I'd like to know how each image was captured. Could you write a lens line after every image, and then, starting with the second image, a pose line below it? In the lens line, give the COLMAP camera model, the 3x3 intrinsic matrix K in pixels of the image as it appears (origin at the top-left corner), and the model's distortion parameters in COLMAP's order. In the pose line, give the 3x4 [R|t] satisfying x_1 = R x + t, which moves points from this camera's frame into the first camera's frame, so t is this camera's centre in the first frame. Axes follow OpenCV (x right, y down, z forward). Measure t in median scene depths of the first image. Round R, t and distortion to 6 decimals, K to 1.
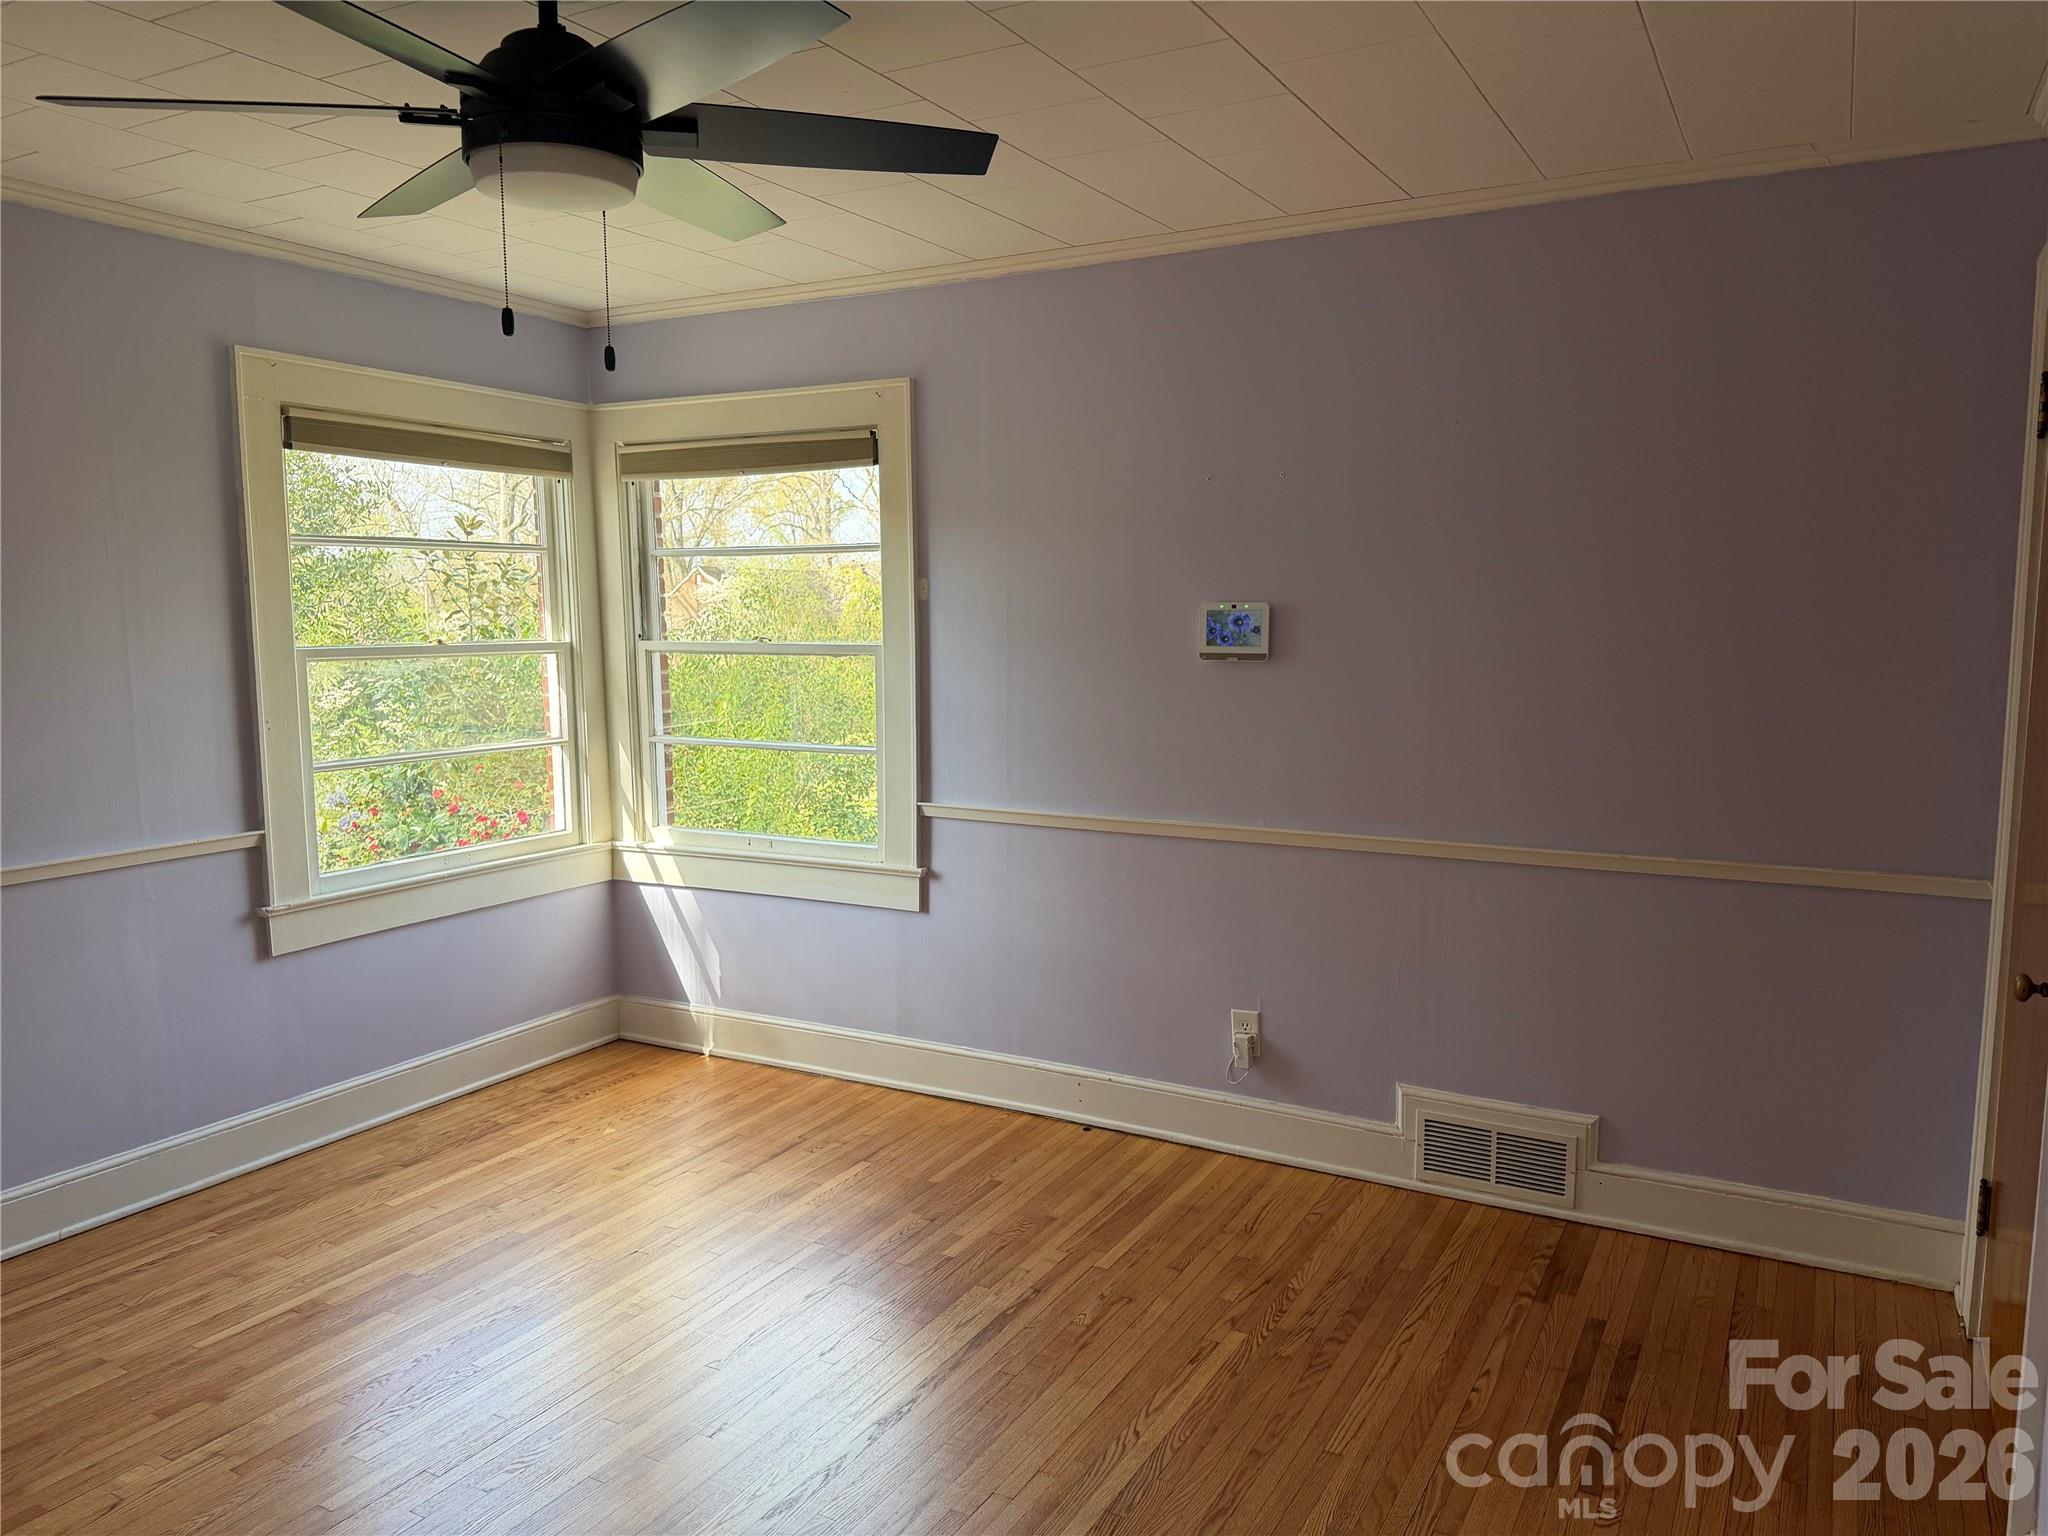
lens RADIAL K [[1446.8, 0, 1027.5], [0, 1446.8, 766.0], [0, 0, 1]] dist [0.057834, -0.062561]
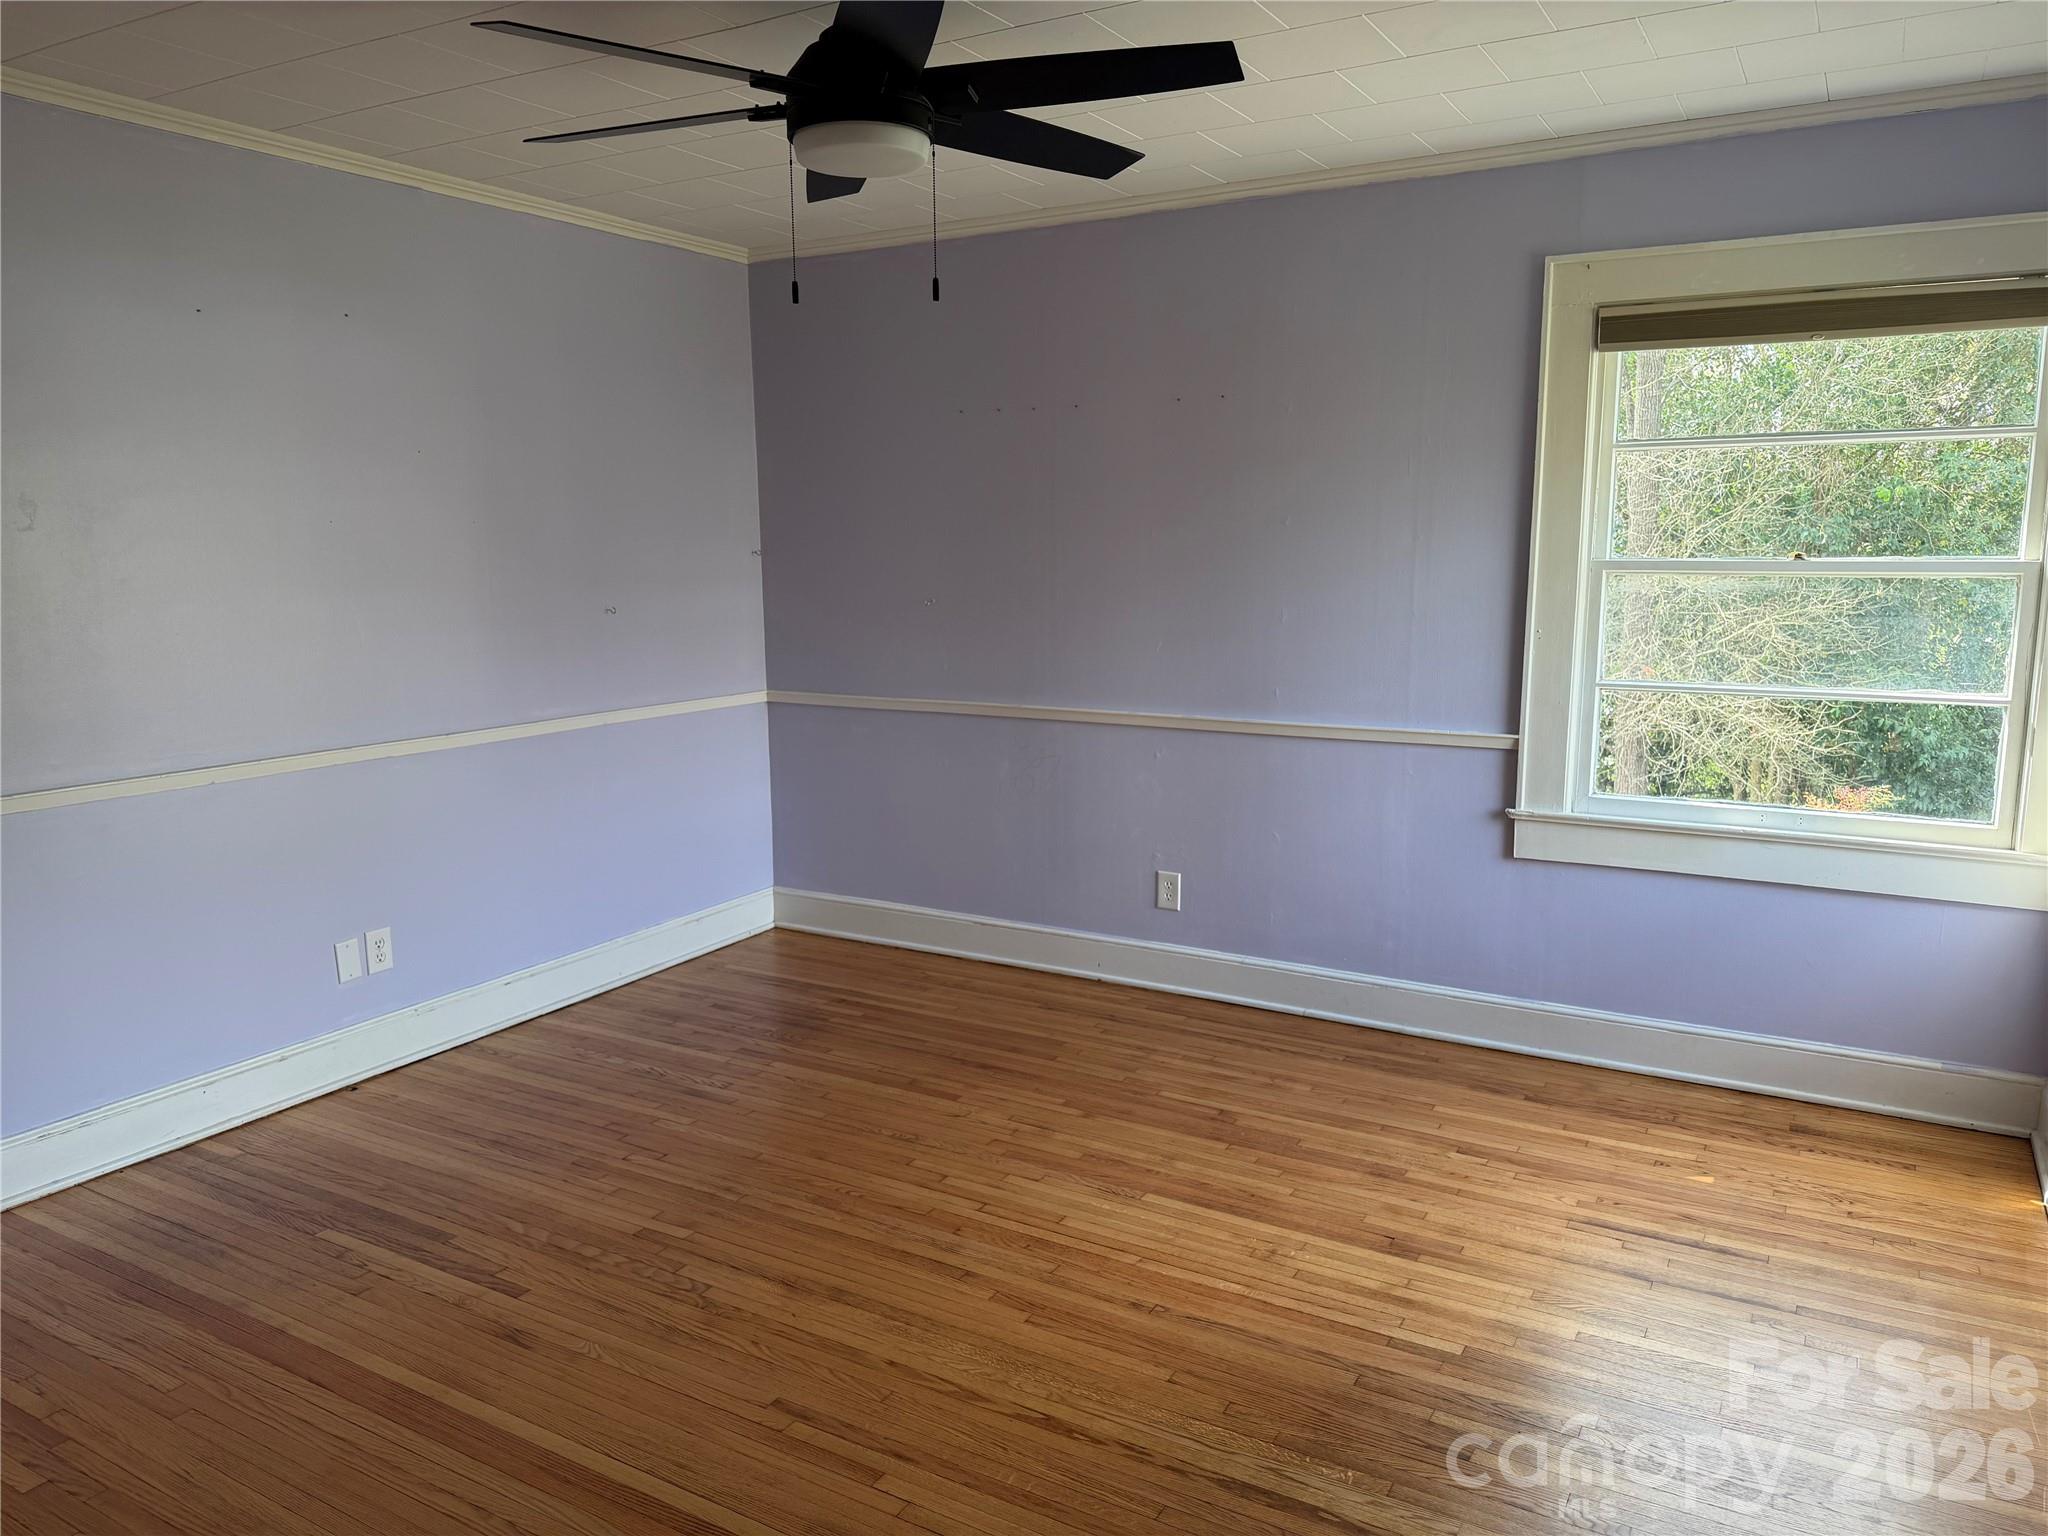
lens RADIAL K [[1446.8, 0, 1027.0], [0, 1446.8, 776.9], [0, 0, 1]] dist [0.057834, -0.062561]
pose [[-0.017591, 0.165343, -0.986079, 0.504537], [-0.105964, 0.980369, 0.166276, -0.061702], [0.994214, 0.107414, 0.000275, 0.655405]]
